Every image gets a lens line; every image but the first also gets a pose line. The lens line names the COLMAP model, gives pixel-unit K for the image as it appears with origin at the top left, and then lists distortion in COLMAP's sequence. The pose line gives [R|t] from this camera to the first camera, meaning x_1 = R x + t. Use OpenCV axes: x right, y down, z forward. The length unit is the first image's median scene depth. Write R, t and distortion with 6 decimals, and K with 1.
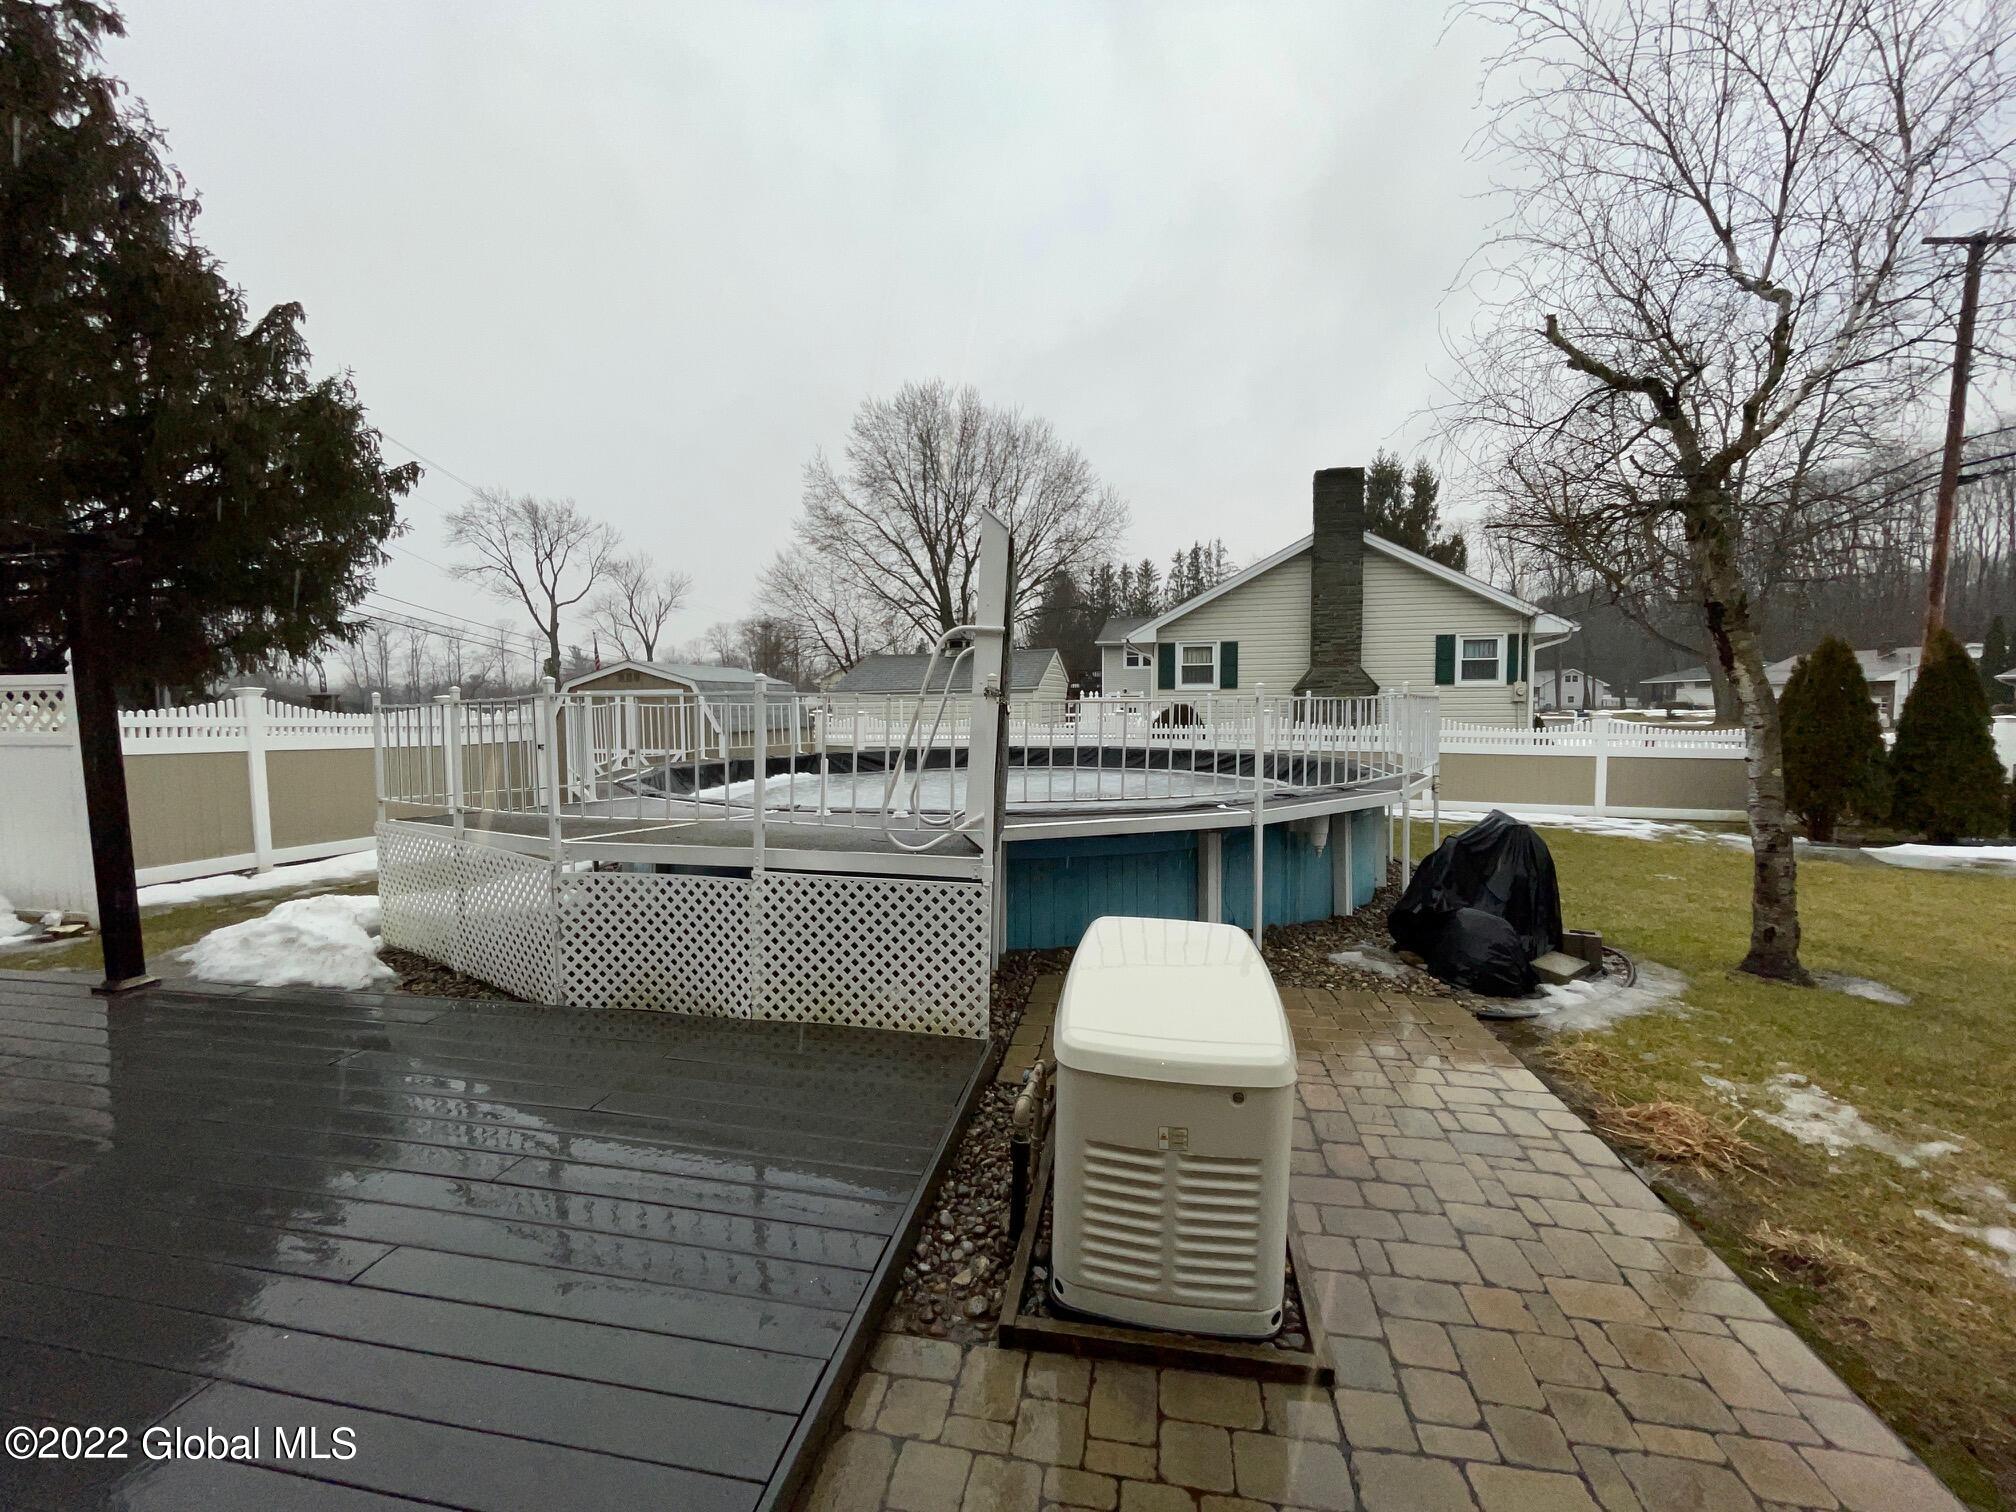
lens RADIAL K [[817.9, 0, 1008.0], [0, 817.9, 756.0], [0, 0, 1]] dist [-0.003354, -0.000407]
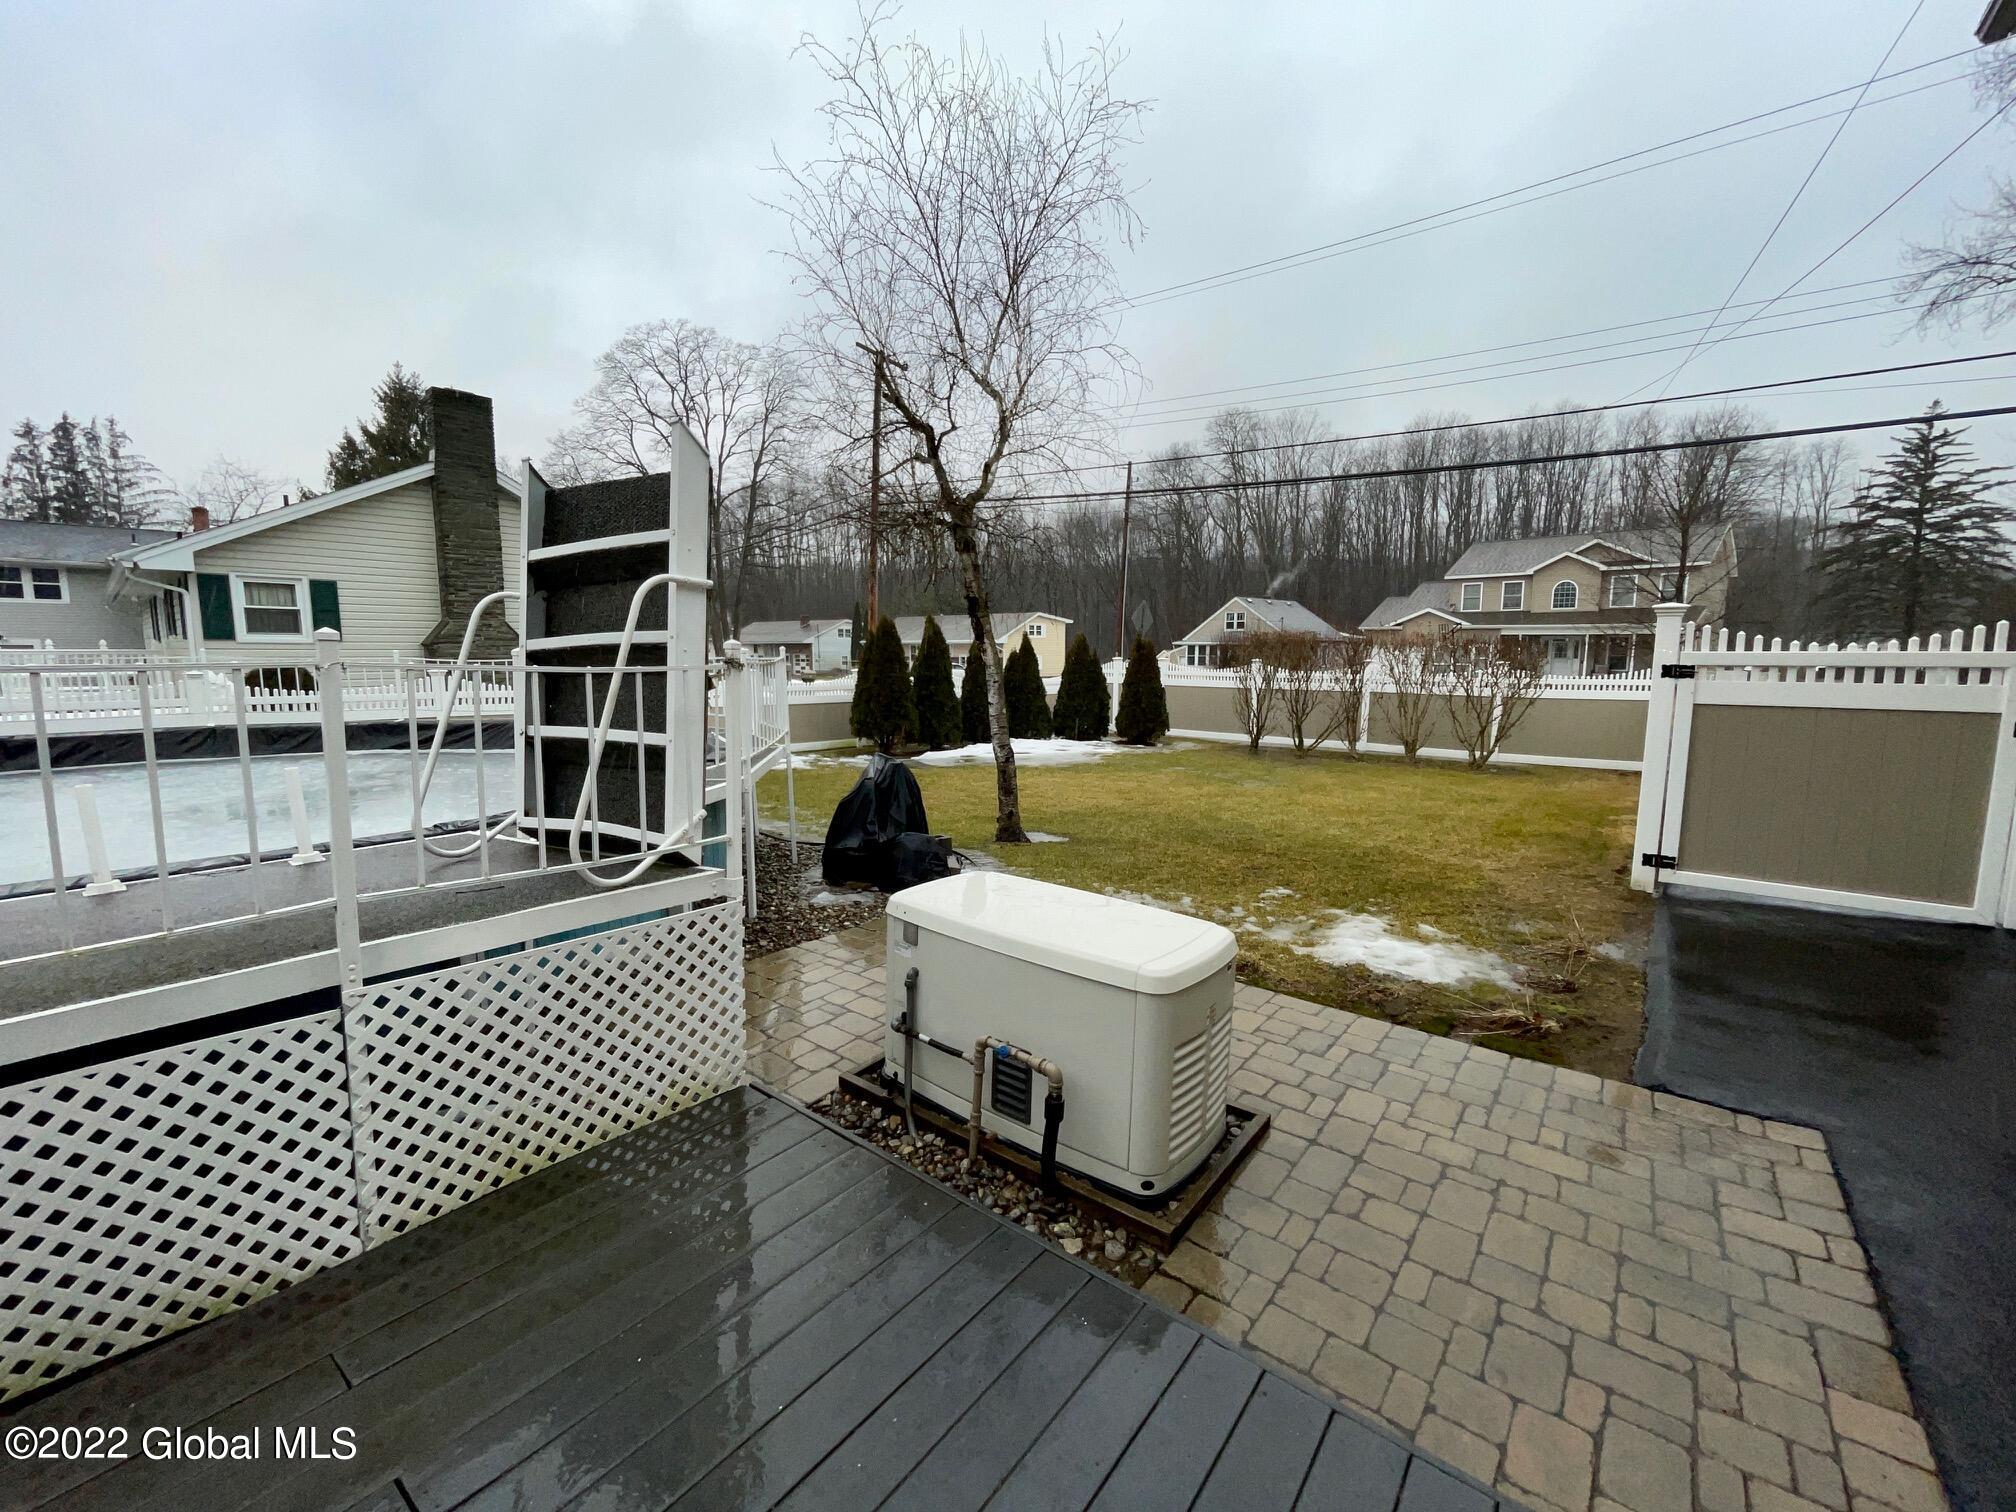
lens RADIAL K [[818.4, 0, 1003.7], [0, 818.4, 749.0], [0, 0, 1]] dist [-0.001568, 0.000224]
pose [[0.476557, -0.094707, 0.874028, -0.111776], [0.053005, 0.995467, 0.078965, -0.008082], [-0.877544, 0.008697, 0.479416, 0.069040]]
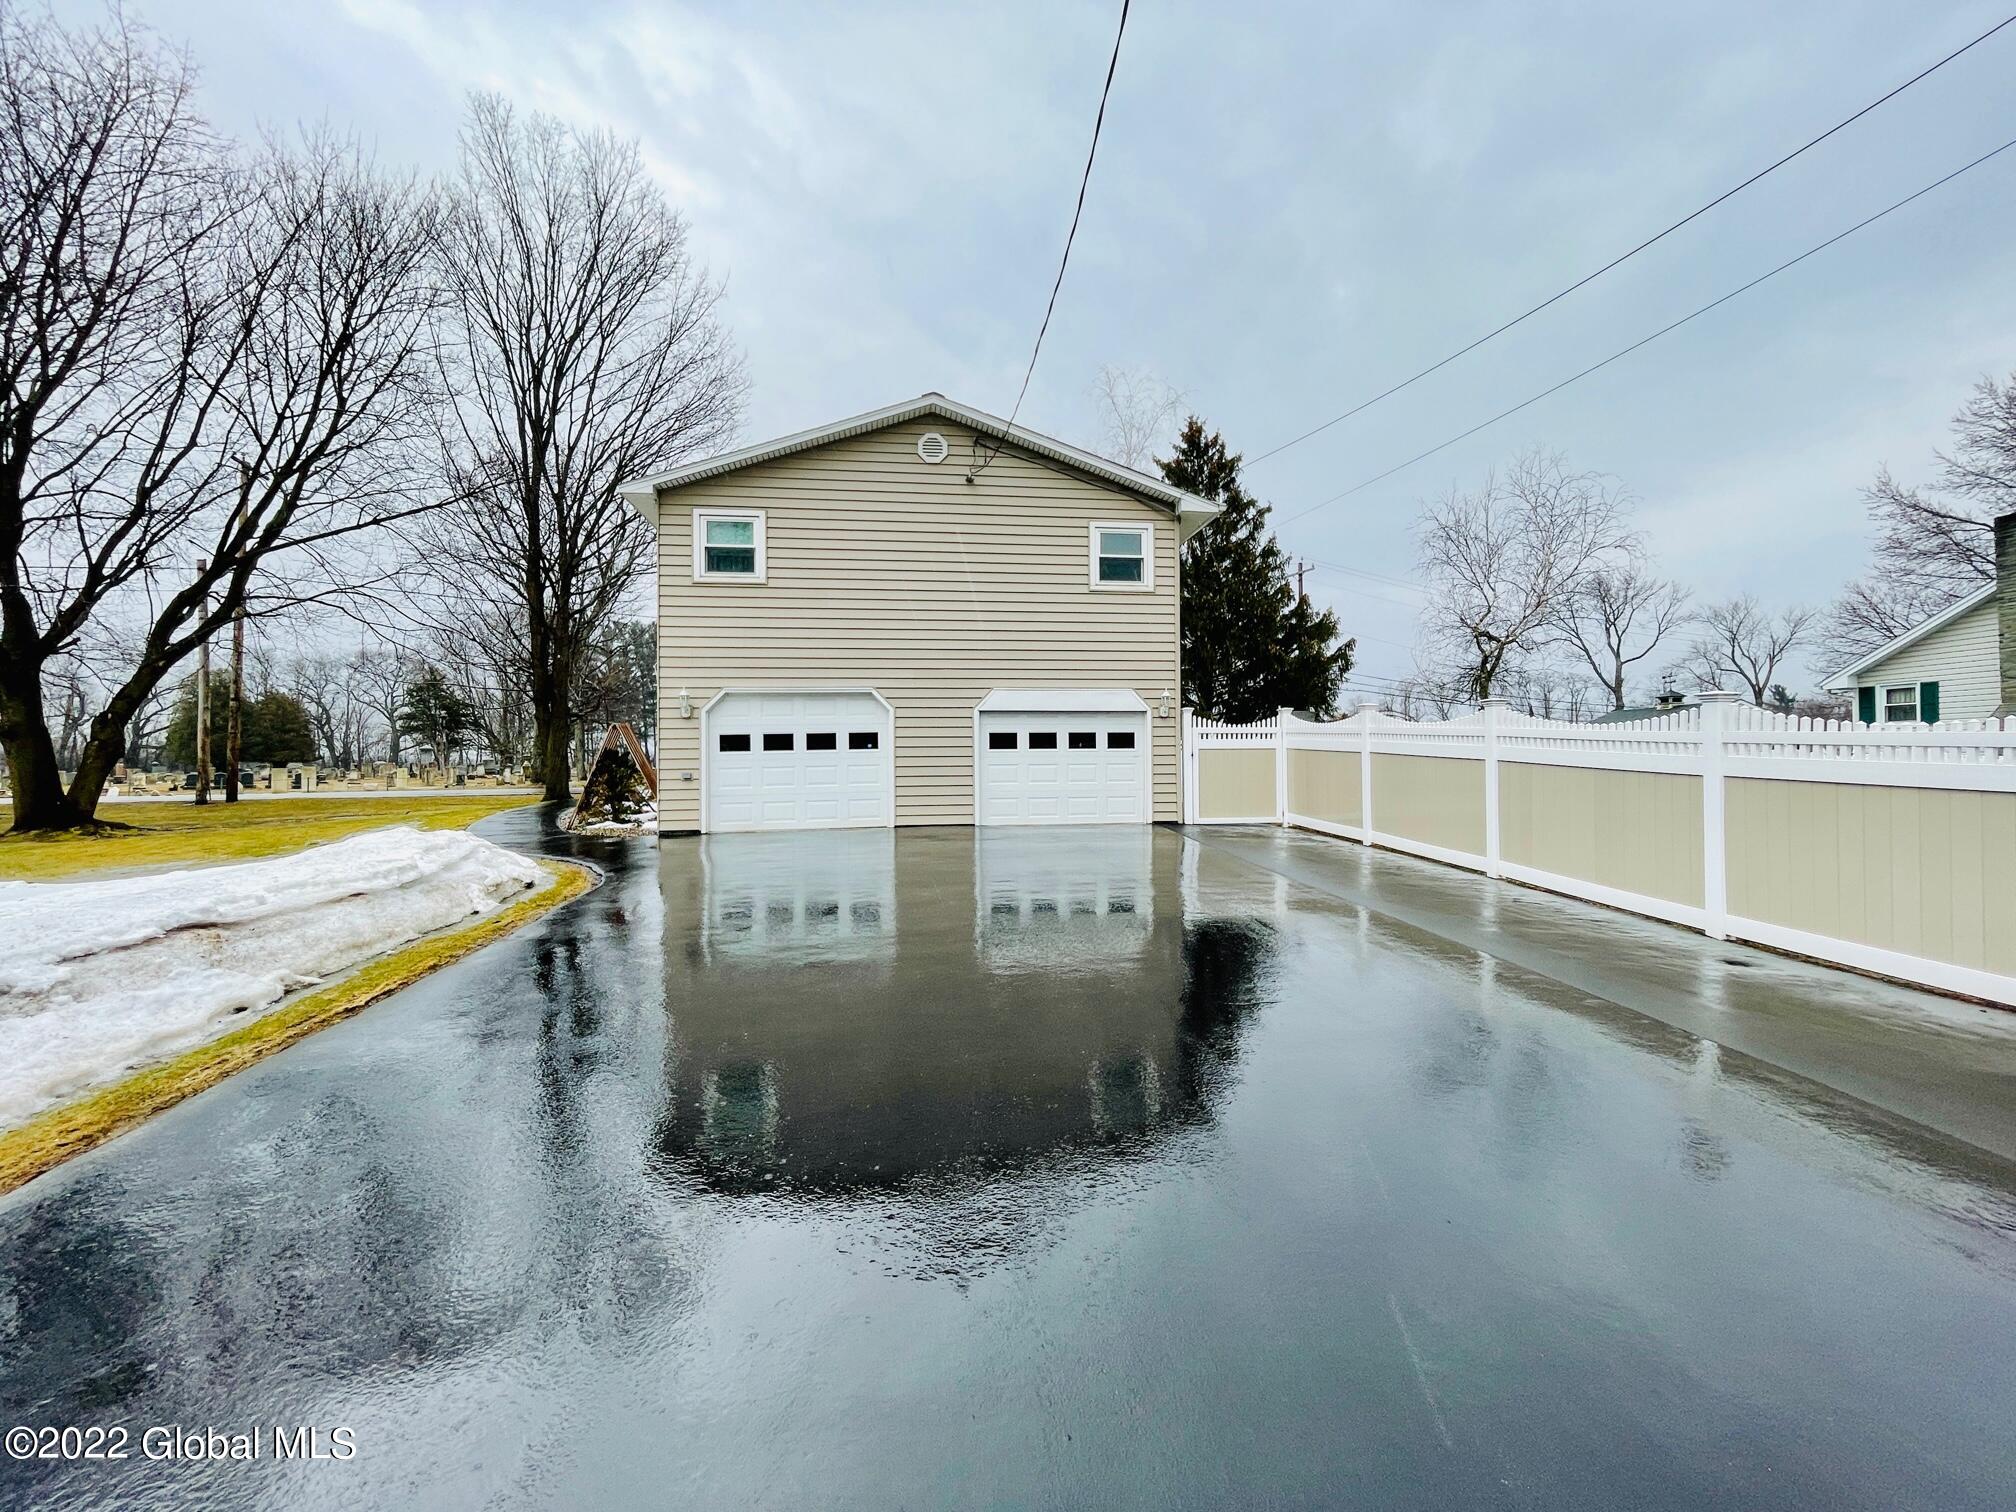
lens RADIAL K [[818.4, 0, 1003.7], [0, 818.4, 749.0], [0, 0, 1]] dist [-0.001568, 0.000224]
pose [[0.288853, -0.002648, -0.957370, 0.954906], [-0.064045, 0.997703, -0.022083, 0.052698], [0.955229, 0.067694, 0.288020, -0.485241]]
